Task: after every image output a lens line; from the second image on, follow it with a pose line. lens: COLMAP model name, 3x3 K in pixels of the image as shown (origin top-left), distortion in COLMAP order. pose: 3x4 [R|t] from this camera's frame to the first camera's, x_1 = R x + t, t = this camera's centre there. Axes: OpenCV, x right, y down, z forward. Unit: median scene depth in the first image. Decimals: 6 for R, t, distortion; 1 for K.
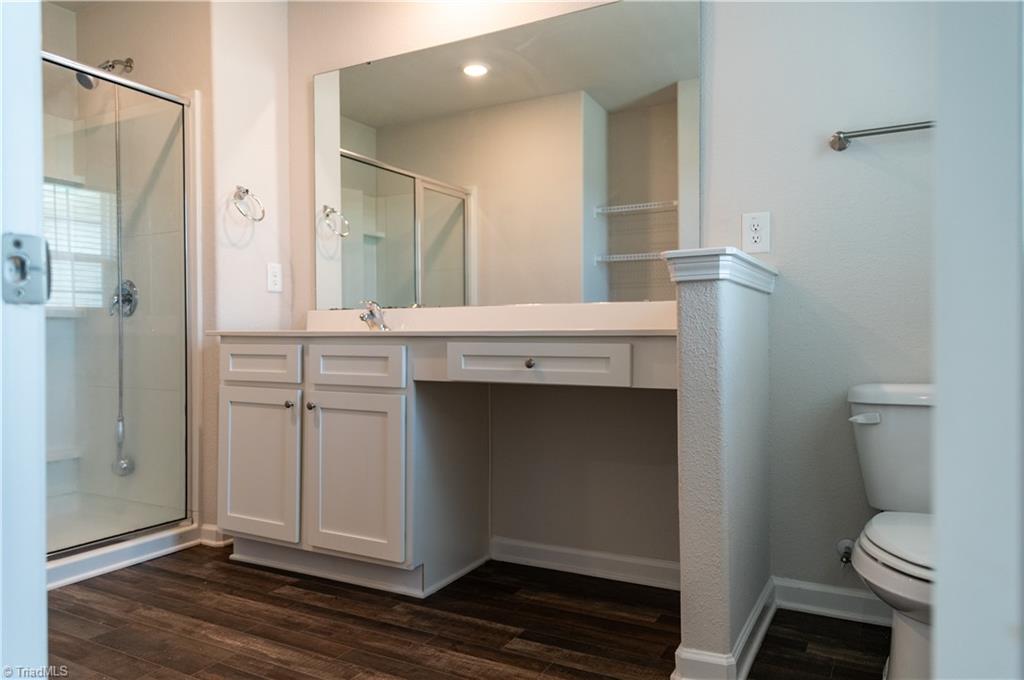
lens RADIAL K [[712.2, 0, 510.5], [0, 712.2, 335.6], [0, 0, 1]] dist [0.012140, -0.001744]
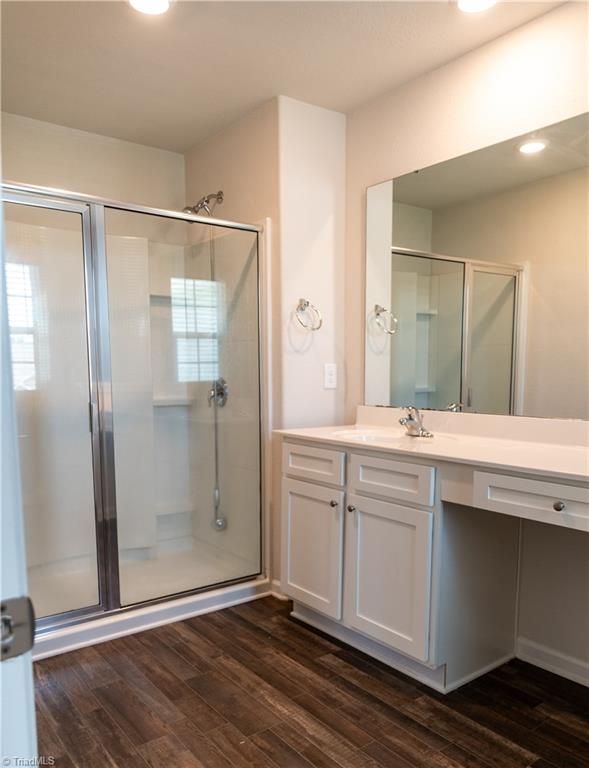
lens RADIAL K [[612.8, 0, 287.6], [0, 612.8, 447.7], [0, 0, 1]] dist [0.007127, 0.003725]
pose [[0.910203, 0.052692, -0.410796, 0.022493], [0.000310, 0.991787, 0.127902, -0.110926], [0.414161, -0.116544, 0.902711, 0.076195]]
